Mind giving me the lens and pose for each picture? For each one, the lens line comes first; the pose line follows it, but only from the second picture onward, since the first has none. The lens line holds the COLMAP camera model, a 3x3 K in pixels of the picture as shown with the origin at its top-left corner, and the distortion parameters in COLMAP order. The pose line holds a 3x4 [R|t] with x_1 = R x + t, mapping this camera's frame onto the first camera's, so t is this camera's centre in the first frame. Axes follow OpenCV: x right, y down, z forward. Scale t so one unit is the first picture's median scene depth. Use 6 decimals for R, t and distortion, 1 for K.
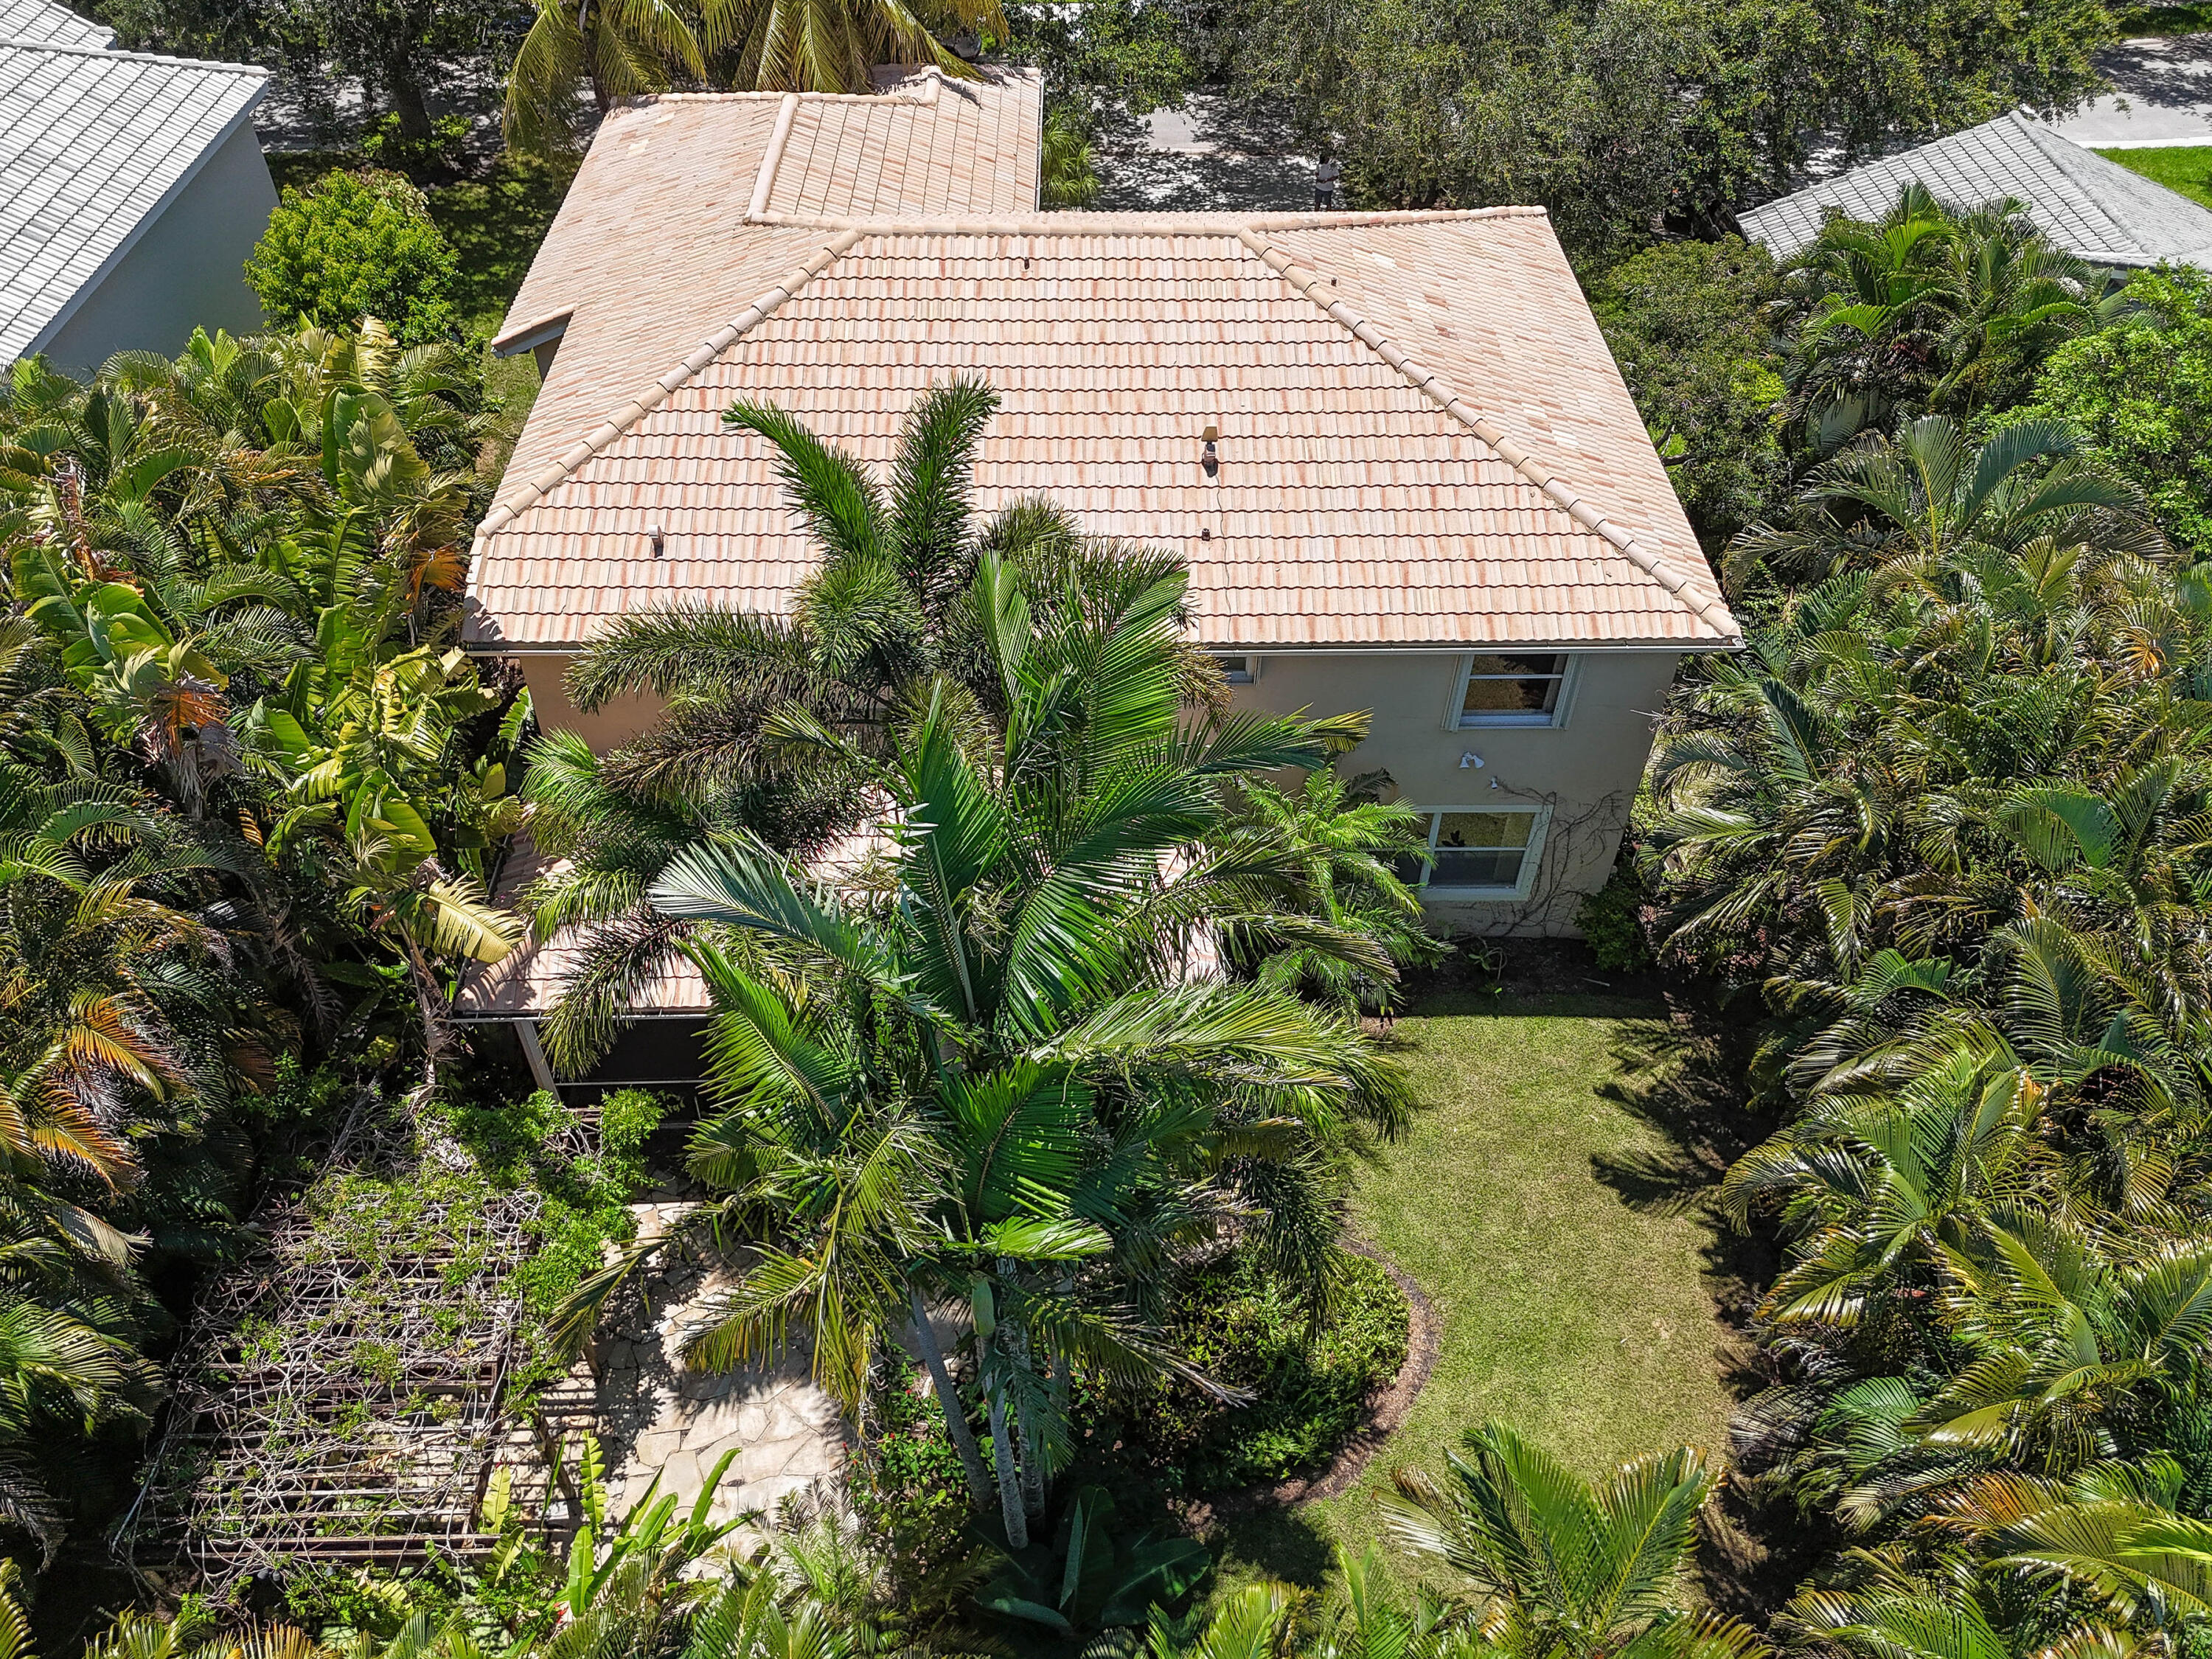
lens RADIAL K [[1628.4, 0, 1111.3], [0, 1628.4, 818.2], [0, 0, 1]] dist [0.066893, -0.052389]
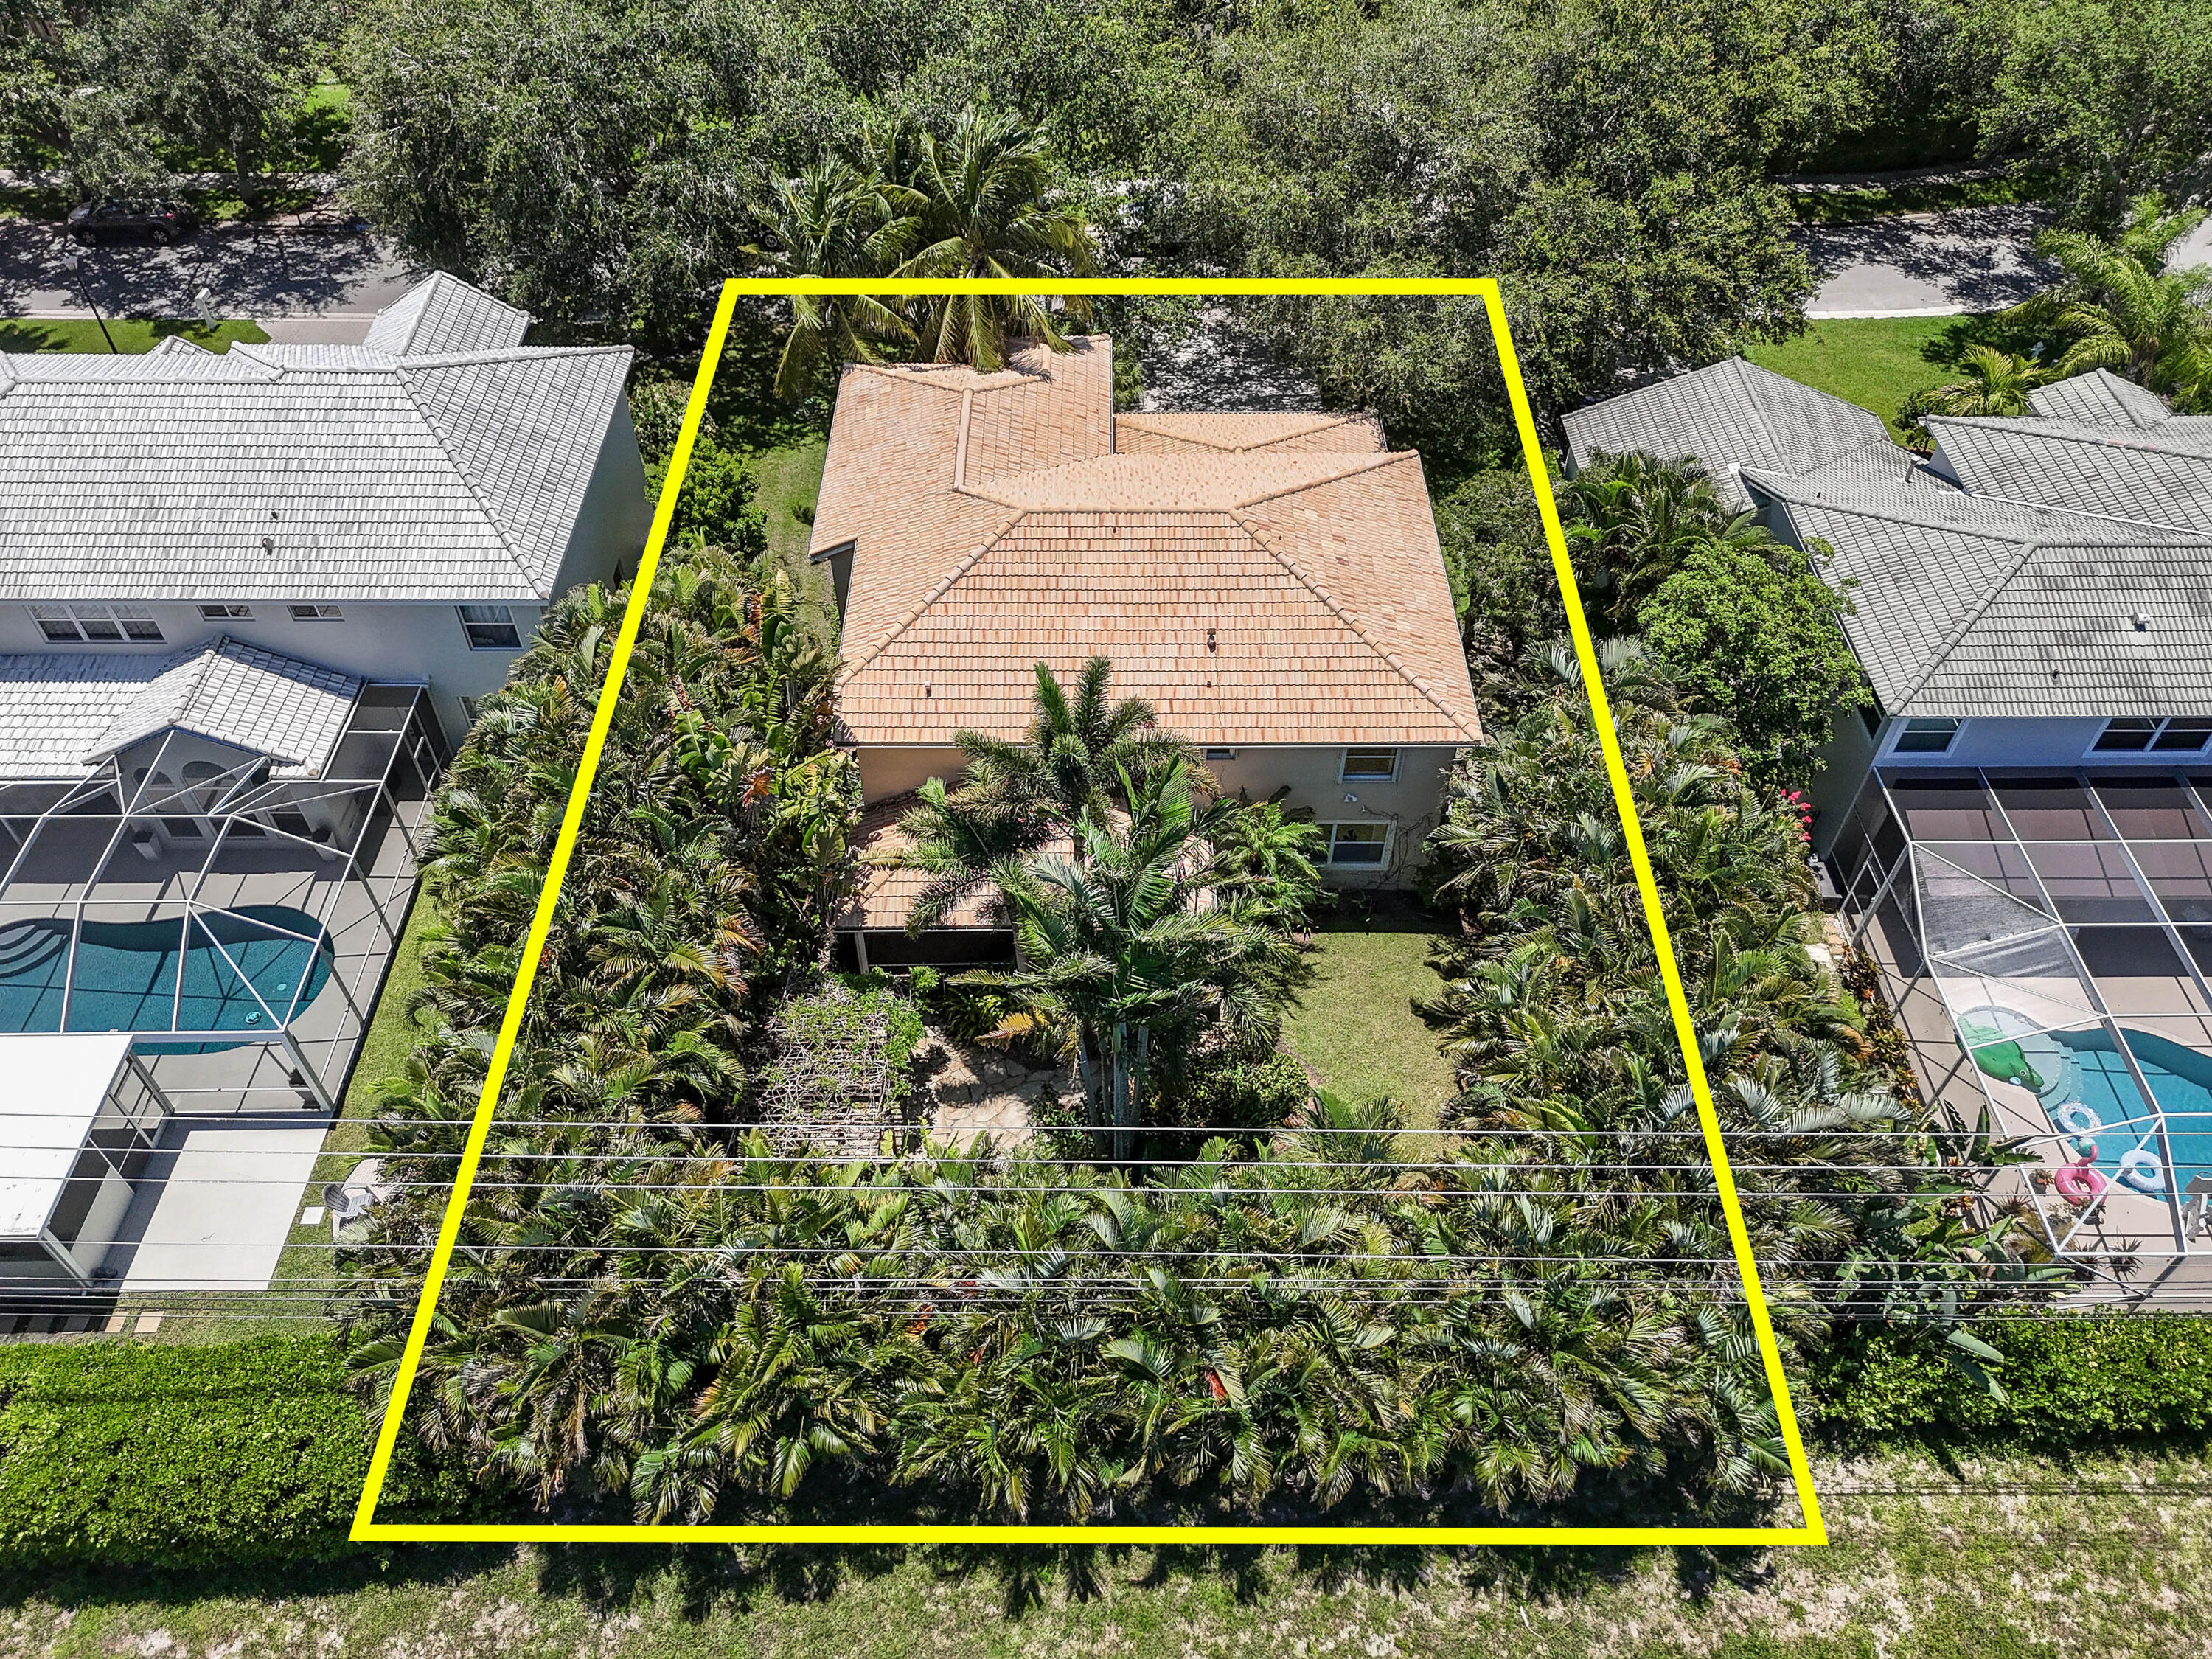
lens RADIAL K [[1628.4, 0, 1111.3], [0, 1628.4, 818.2], [0, 0, 1]] dist [0.066893, -0.052389]
pose [[0.999933, 0.003659, -0.011008, -0.034760], [-0.003168, 0.999011, 0.044360, -0.095853], [0.011160, -0.044322, 0.998955, -0.892815]]
